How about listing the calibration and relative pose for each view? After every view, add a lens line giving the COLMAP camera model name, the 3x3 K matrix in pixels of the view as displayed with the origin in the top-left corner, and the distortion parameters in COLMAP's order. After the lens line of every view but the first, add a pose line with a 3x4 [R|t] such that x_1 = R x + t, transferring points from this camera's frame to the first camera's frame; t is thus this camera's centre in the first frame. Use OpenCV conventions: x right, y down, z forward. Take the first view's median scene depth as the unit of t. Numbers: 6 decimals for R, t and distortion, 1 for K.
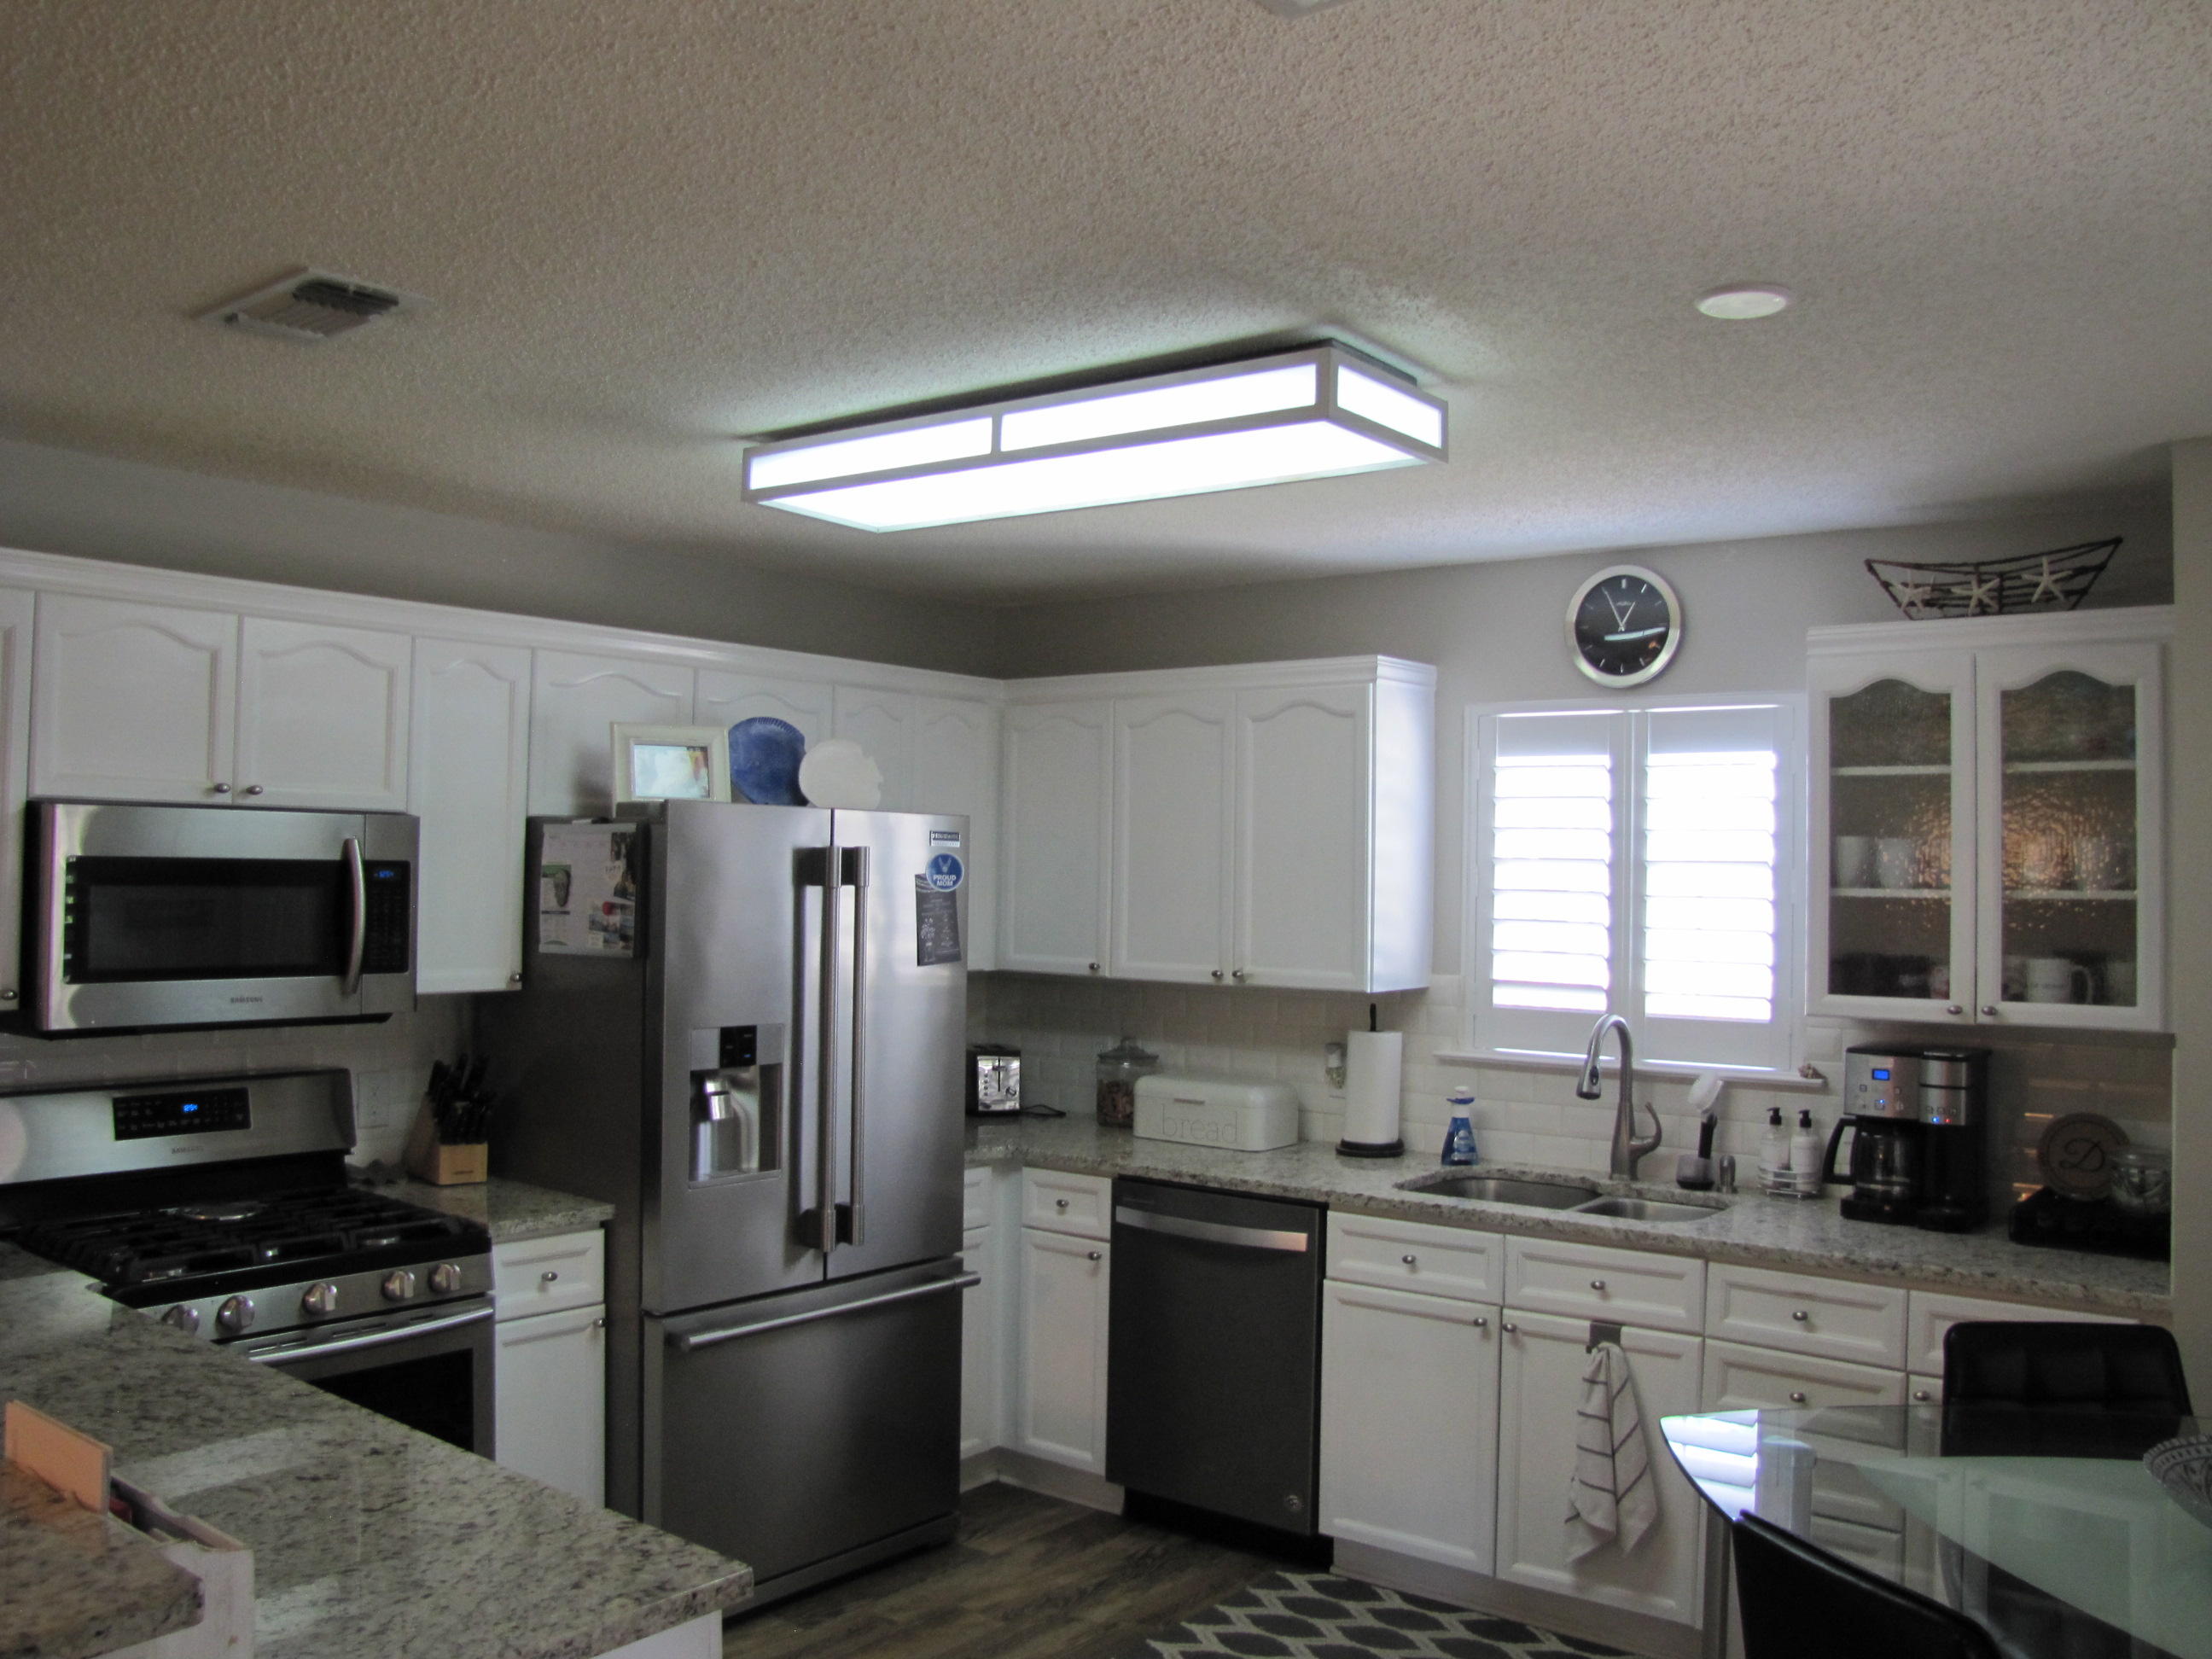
lens RADIAL K [[1824.1, 0, 1110.8], [0, 1824.1, 829.4], [0, 0, 1]] dist [-0.180026, 0.155994]
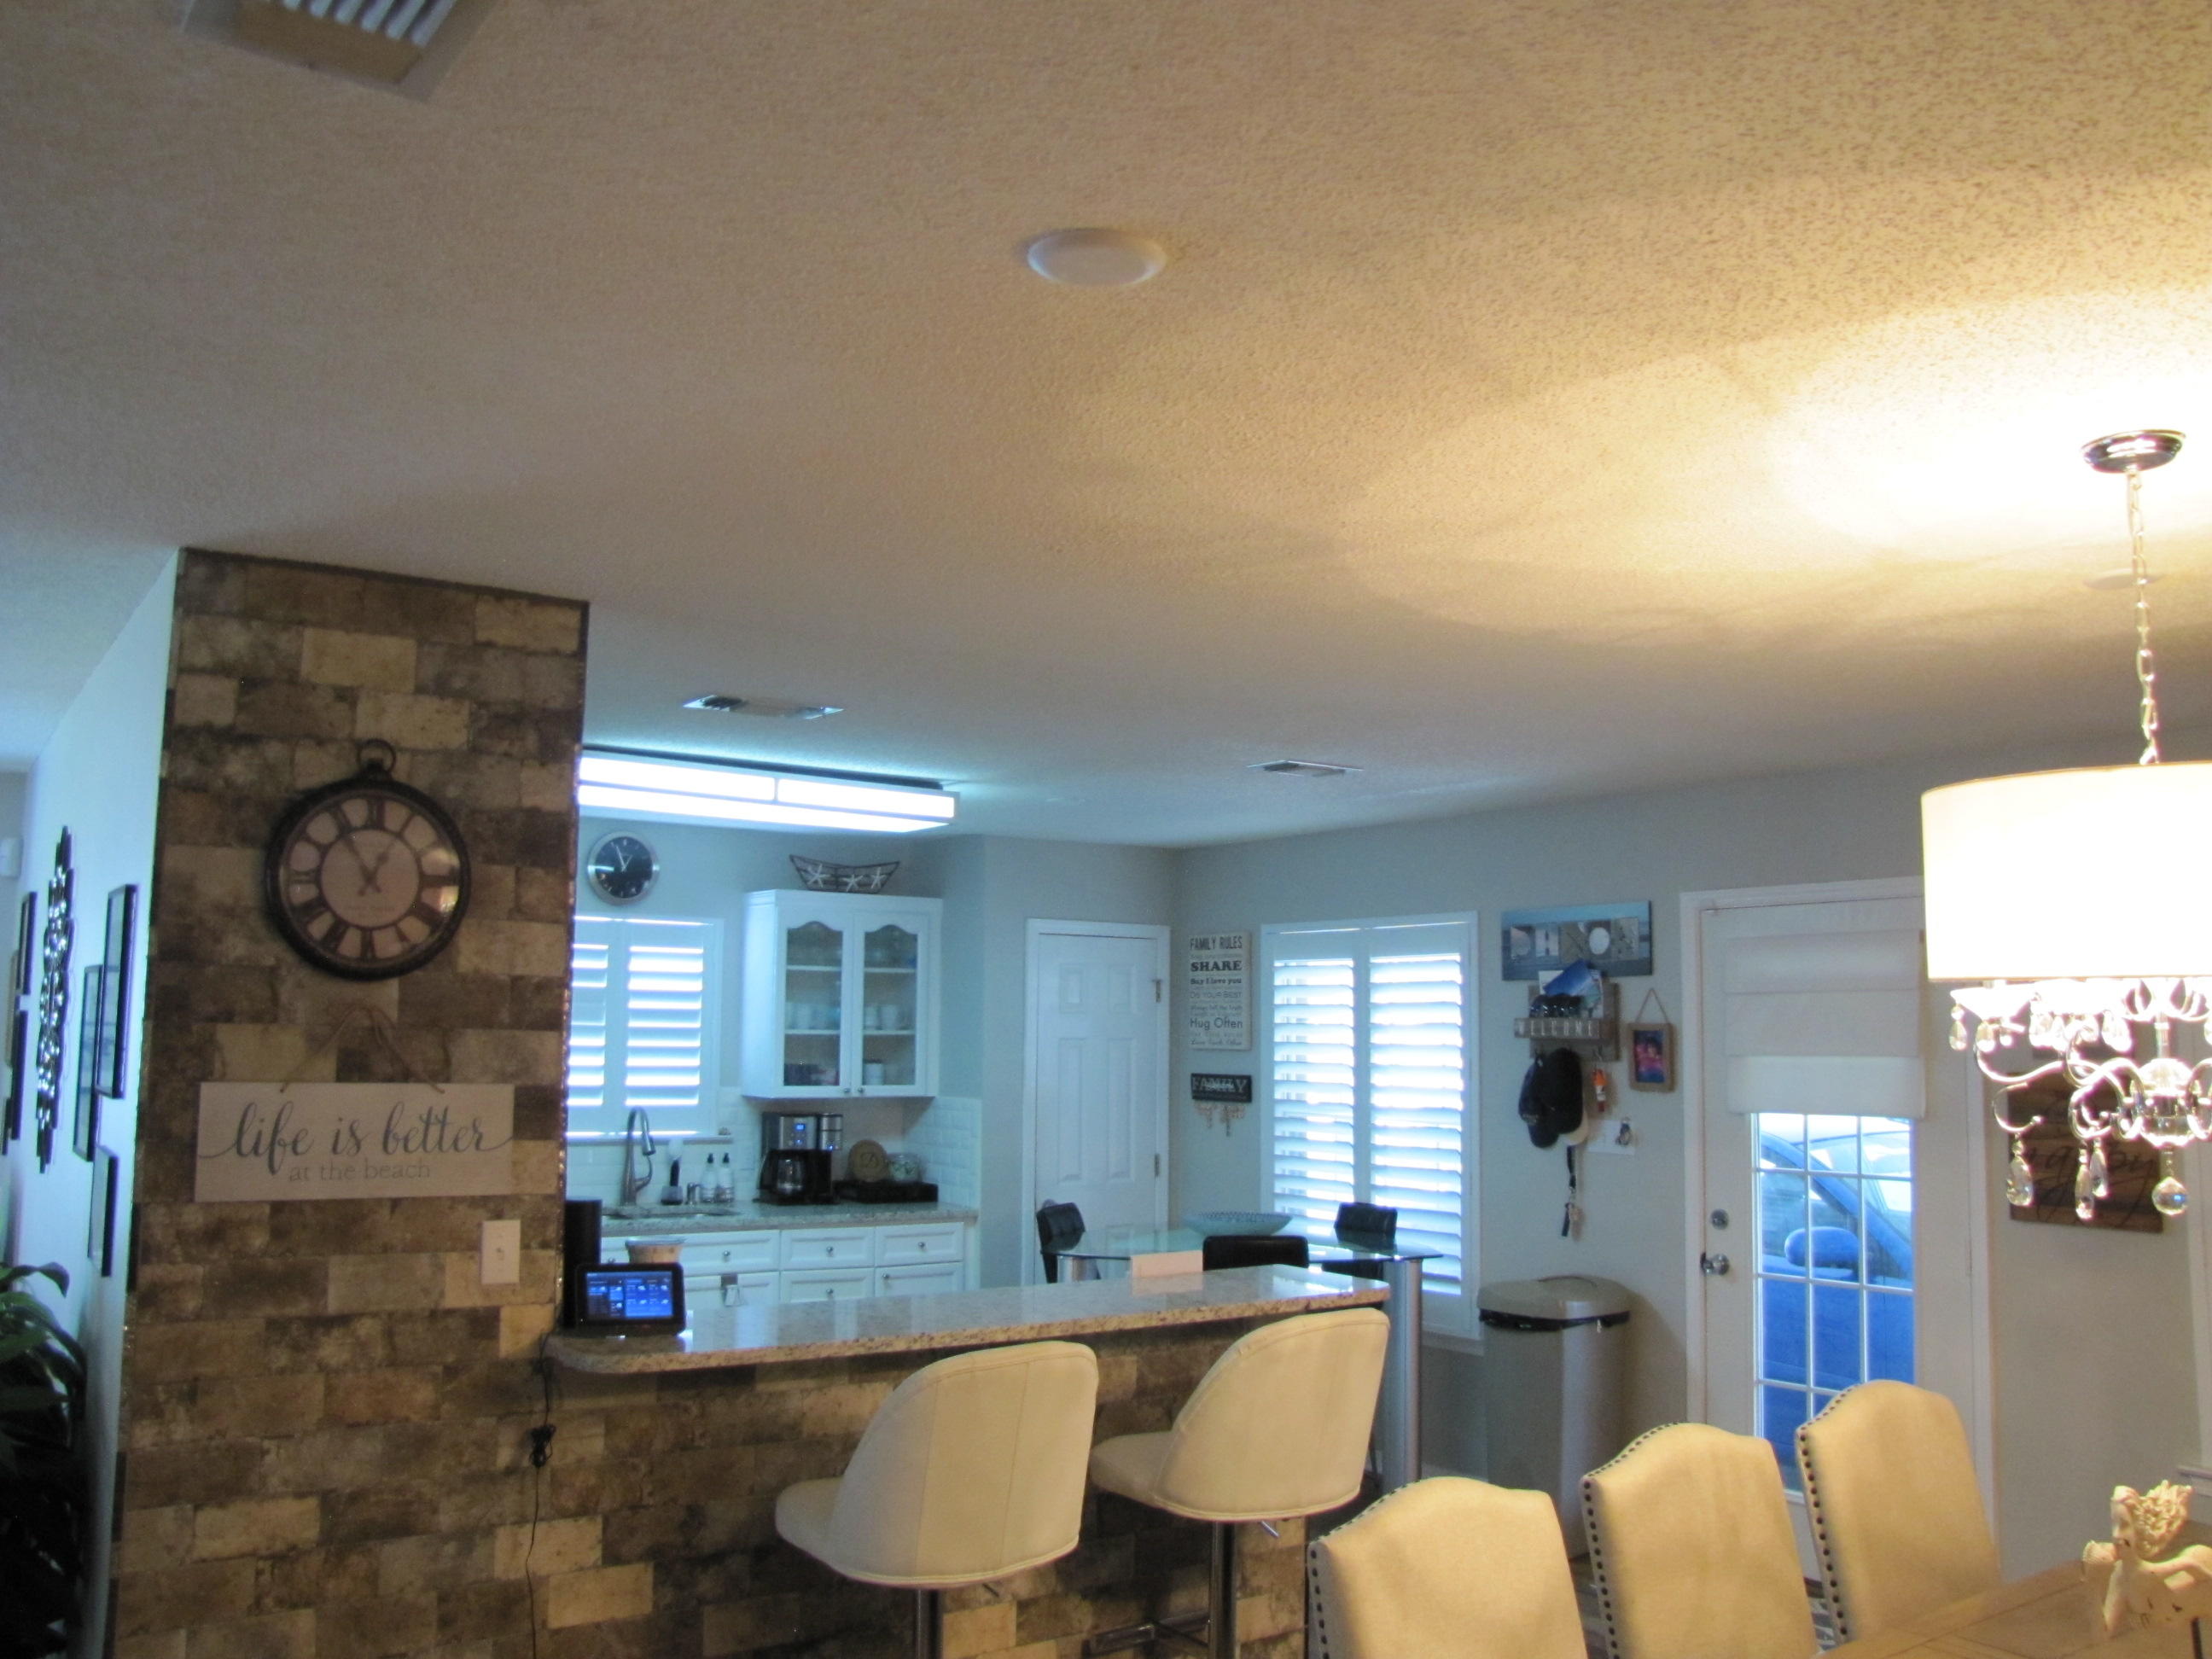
lens RADIAL K [[1824.1, 0, 1110.8], [0, 1824.1, 829.4], [0, 0, 1]] dist [-0.180026, 0.155994]
pose [[0.286062, 0.089741, 0.954000, -1.306236], [-0.033431, 0.995933, -0.083661, -0.028781], [-0.957628, -0.007961, 0.287899, 0.113532]]
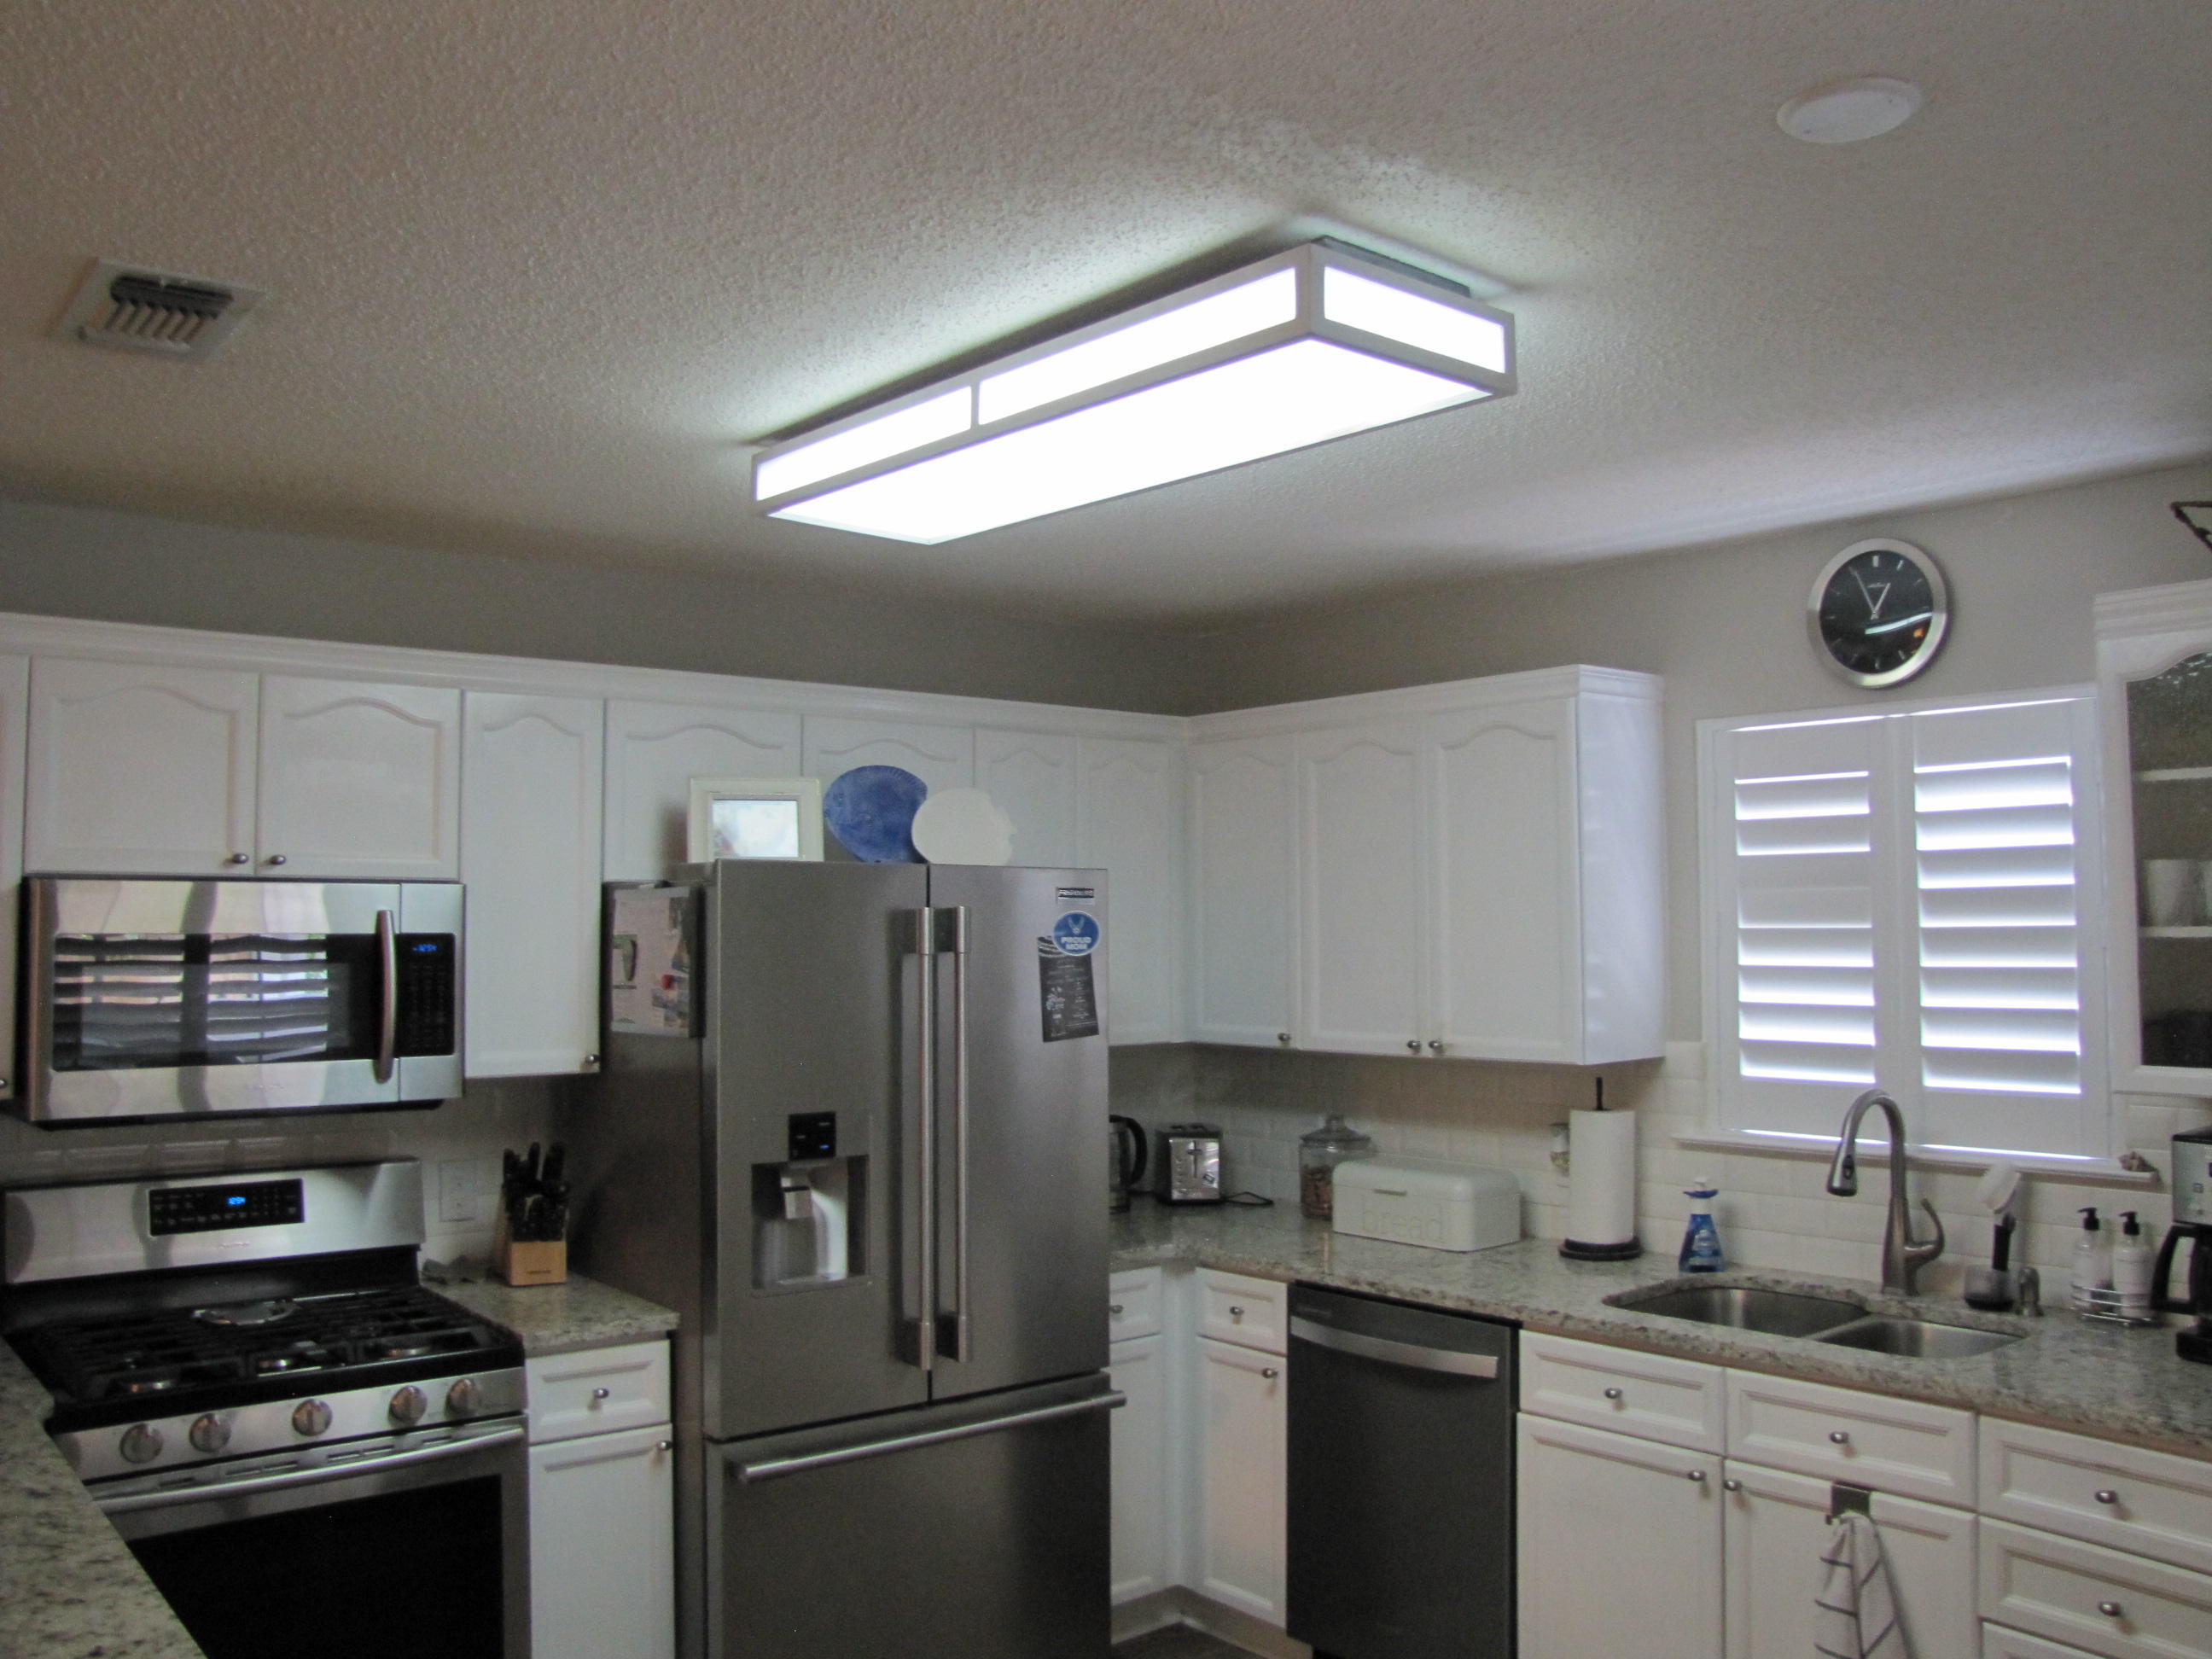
lens RADIAL K [[1834.1, 0, 1119.9], [0, 1834.1, 819.2], [0, 0, 1]] dist [-0.186625, 0.170224]
pose [[0.977628, -0.034328, -0.207520, 0.127144], [0.026446, 0.998824, -0.040638, 0.005221], [0.208671, 0.034241, 0.977386, 0.154783]]
